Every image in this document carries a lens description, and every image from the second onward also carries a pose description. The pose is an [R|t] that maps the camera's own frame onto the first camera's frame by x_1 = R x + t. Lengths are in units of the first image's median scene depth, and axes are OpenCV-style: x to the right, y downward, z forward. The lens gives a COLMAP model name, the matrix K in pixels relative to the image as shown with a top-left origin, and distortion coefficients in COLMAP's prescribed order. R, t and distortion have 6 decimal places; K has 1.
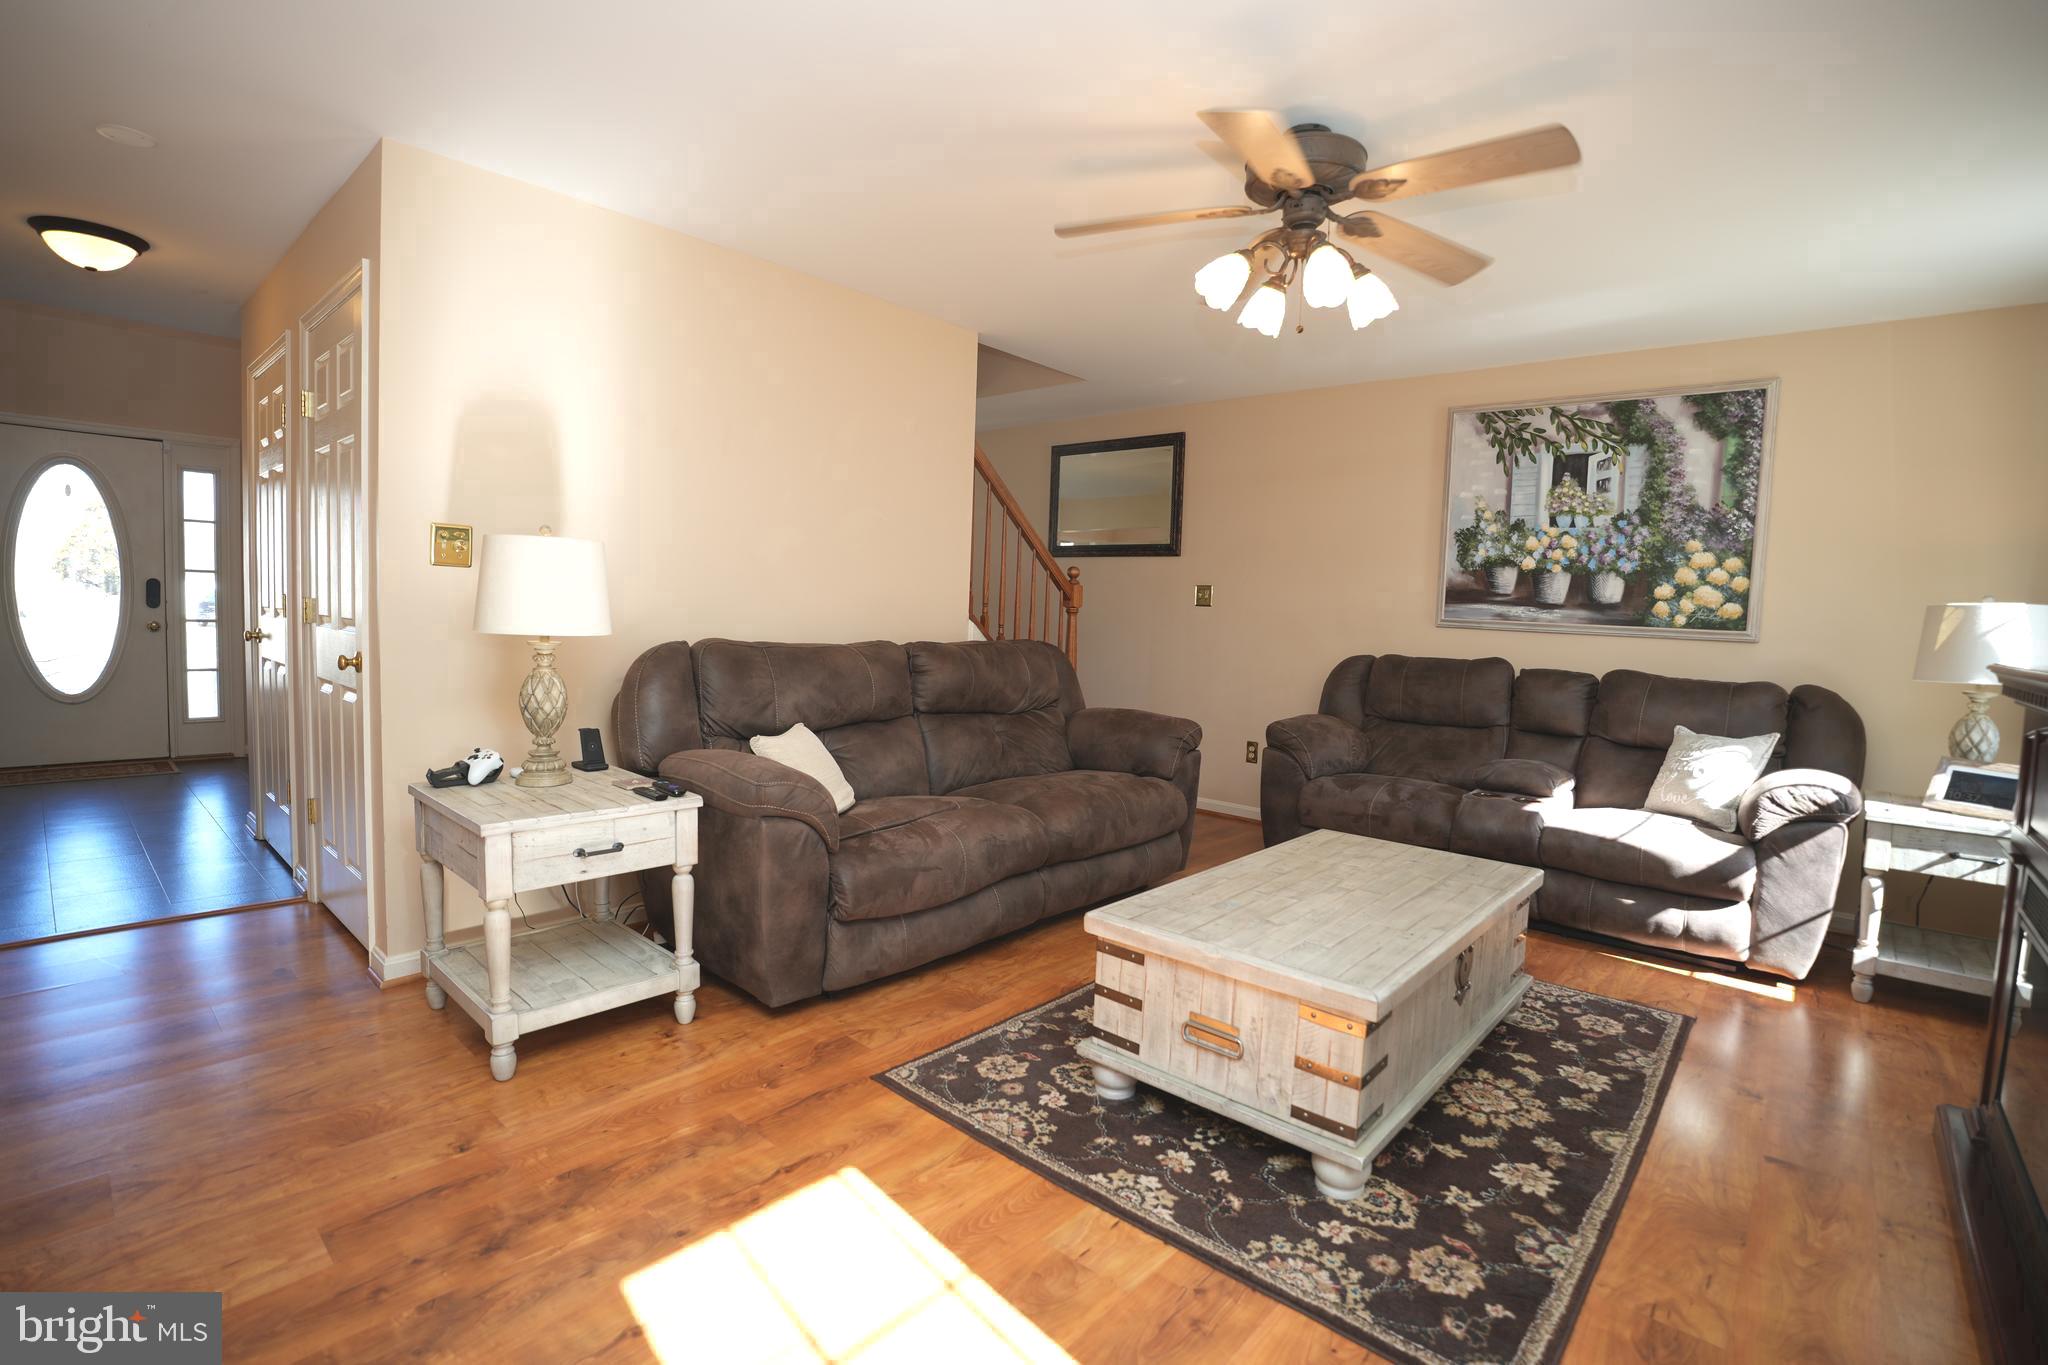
lens RADIAL K [[936.6, 0, 1025.3], [0, 936.6, 675.1], [0, 0, 1]] dist [-0.056656, 0.007325]
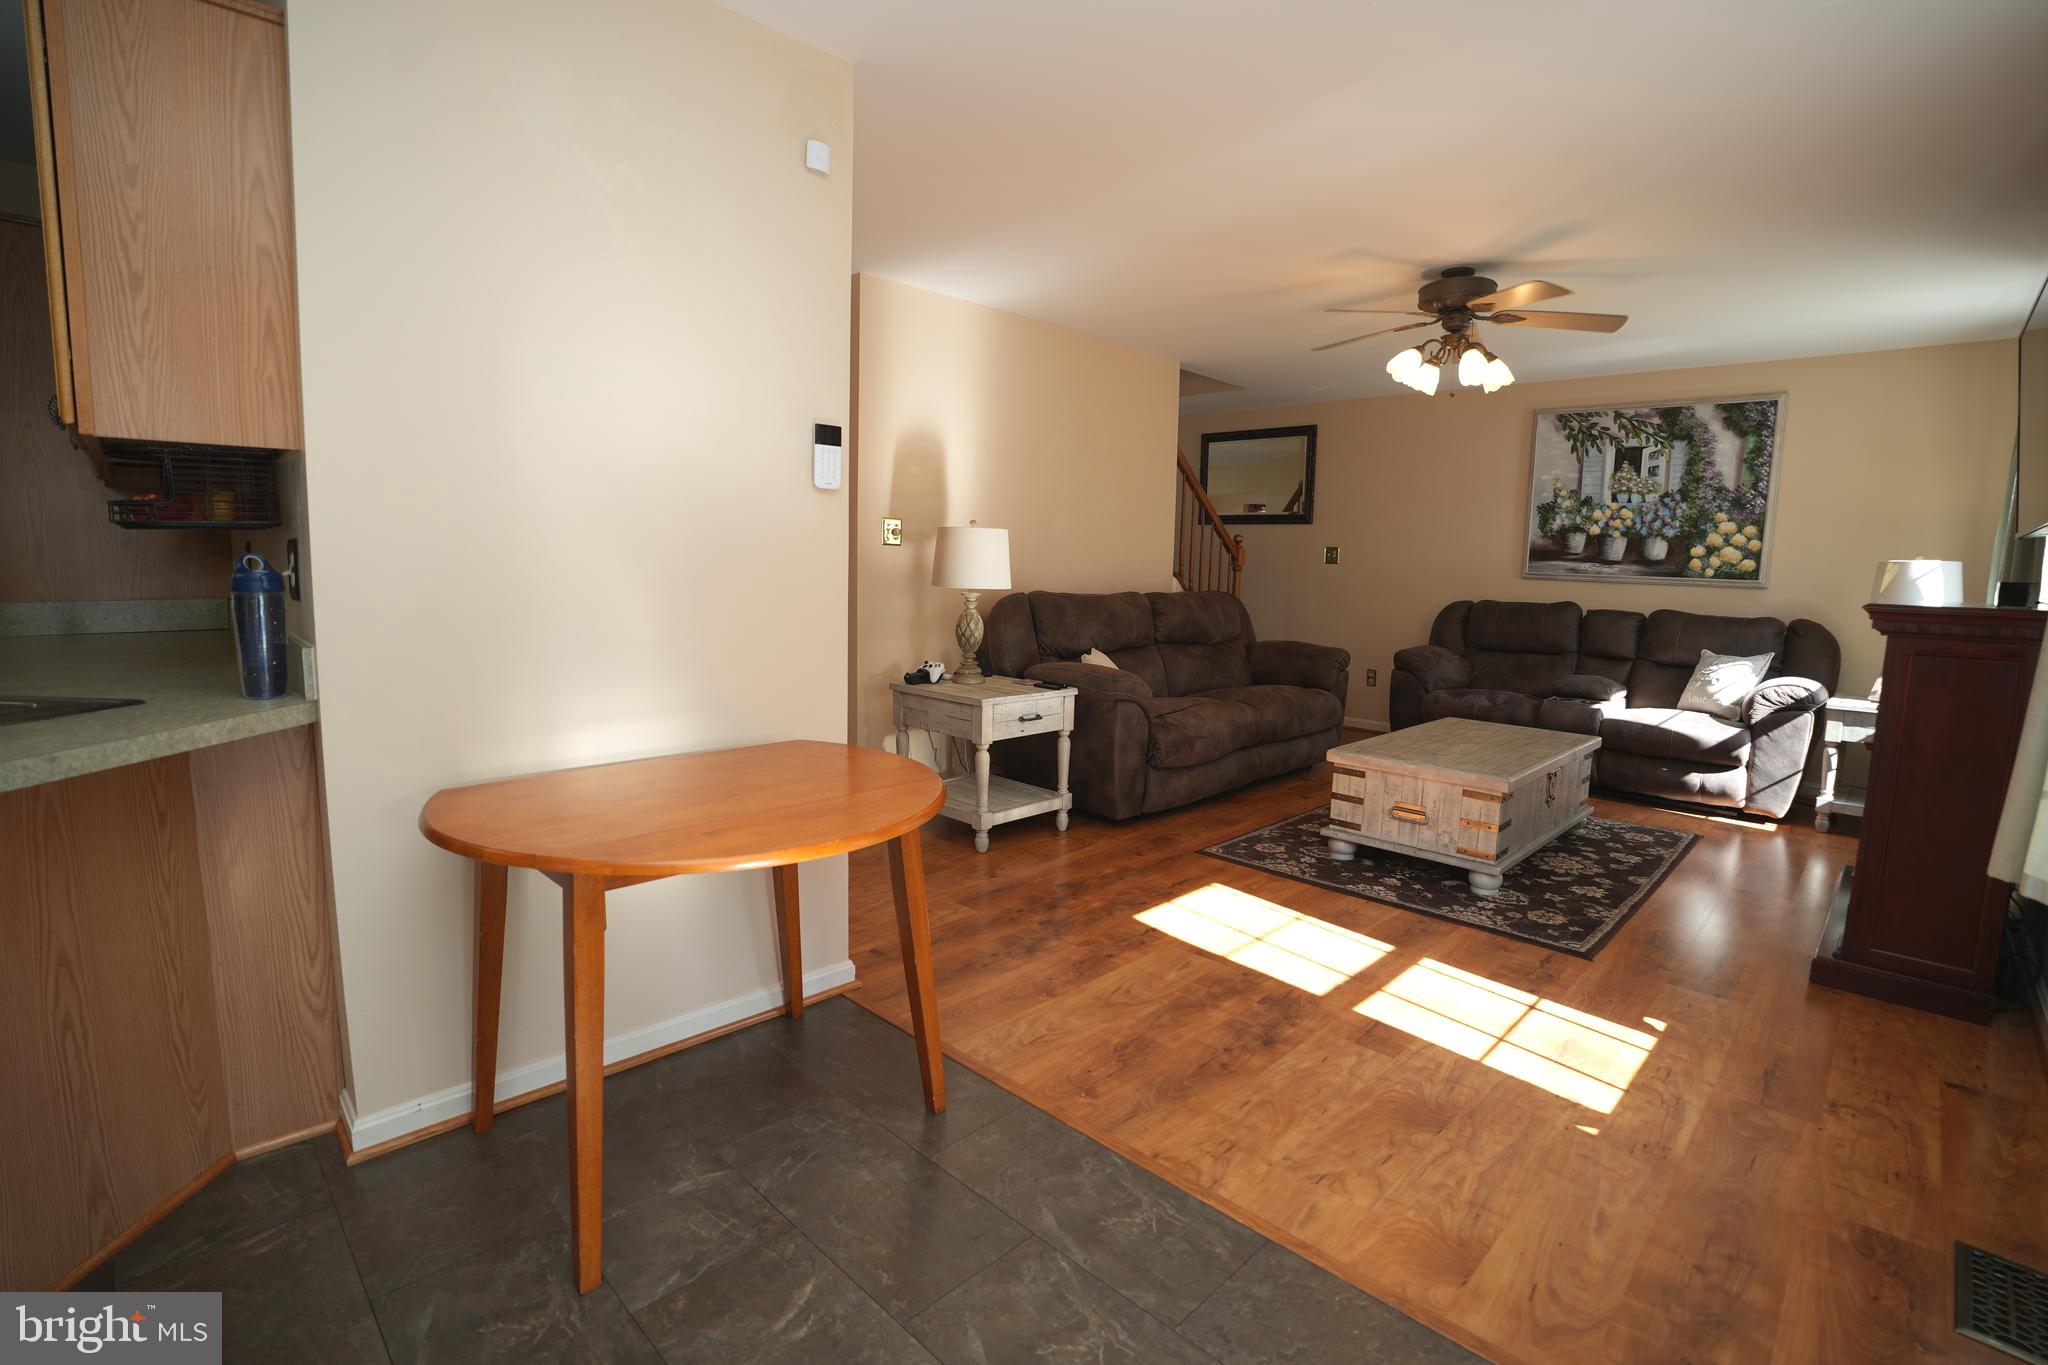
lens RADIAL K [[936.6, 0, 1028.0], [0, 936.6, 674.1], [0, 0, 1]] dist [-0.056656, 0.007325]
pose [[0.998603, -0.006722, -0.052414, -0.333375], [0.009274, 0.998776, 0.048587, 0.023481], [0.052023, -0.049005, 0.997443, -0.612062]]
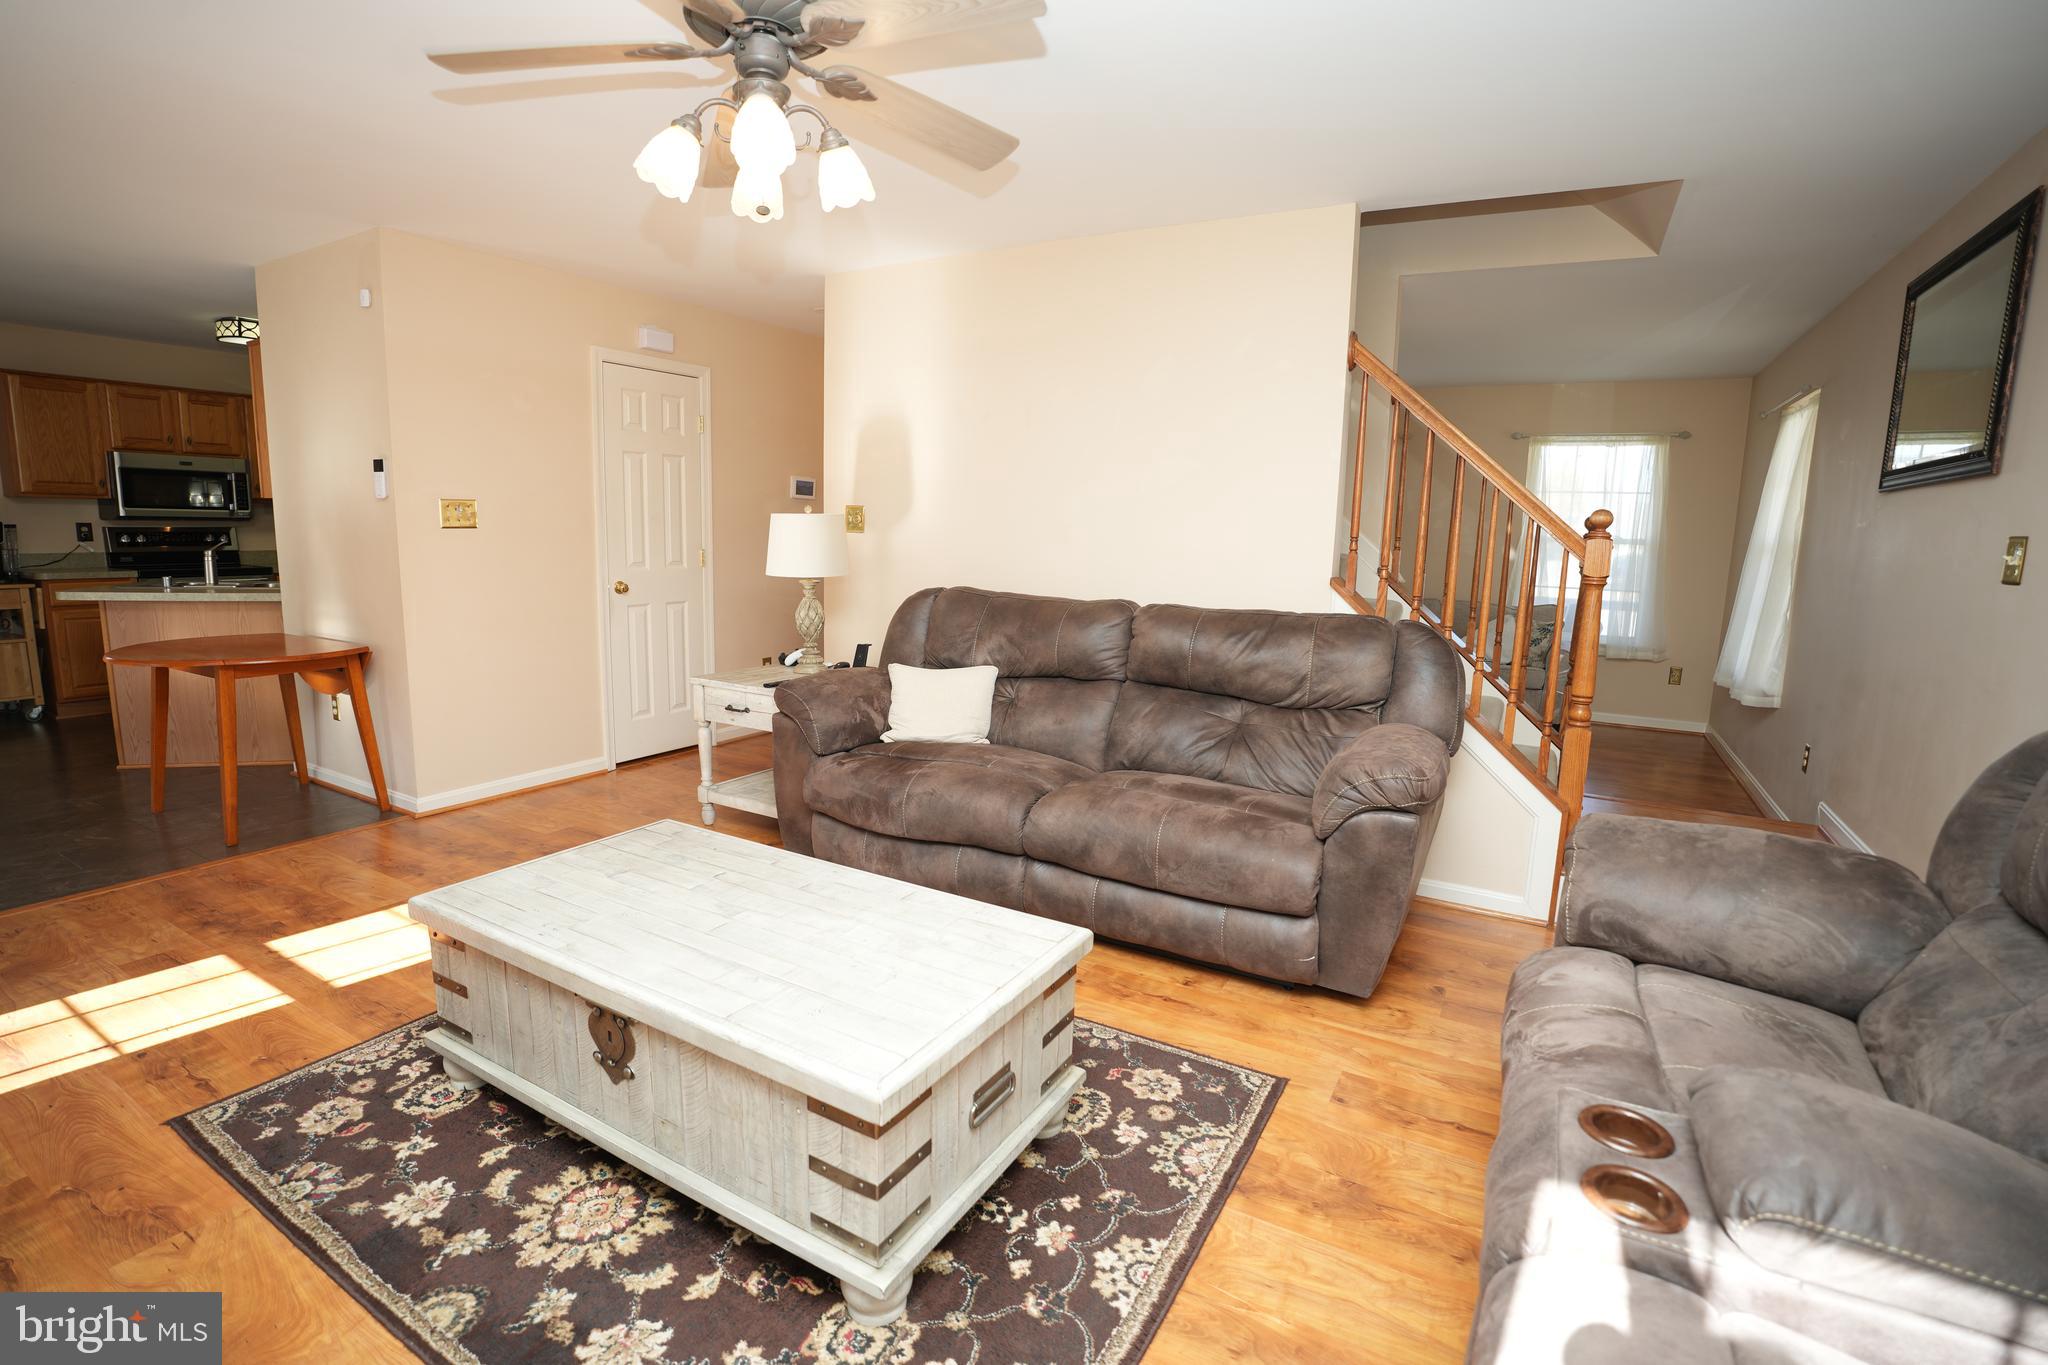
lens RADIAL K [[936.6, 0, 1033.4], [0, 936.6, 683.0], [0, 0, 1]] dist [-0.056656, 0.007325]
pose [[0.210701, 0.123353, -0.969737, 1.083071], [-0.088956, 0.990310, 0.106642, -0.068789], [0.973495, 0.063794, 0.219632, 1.003959]]
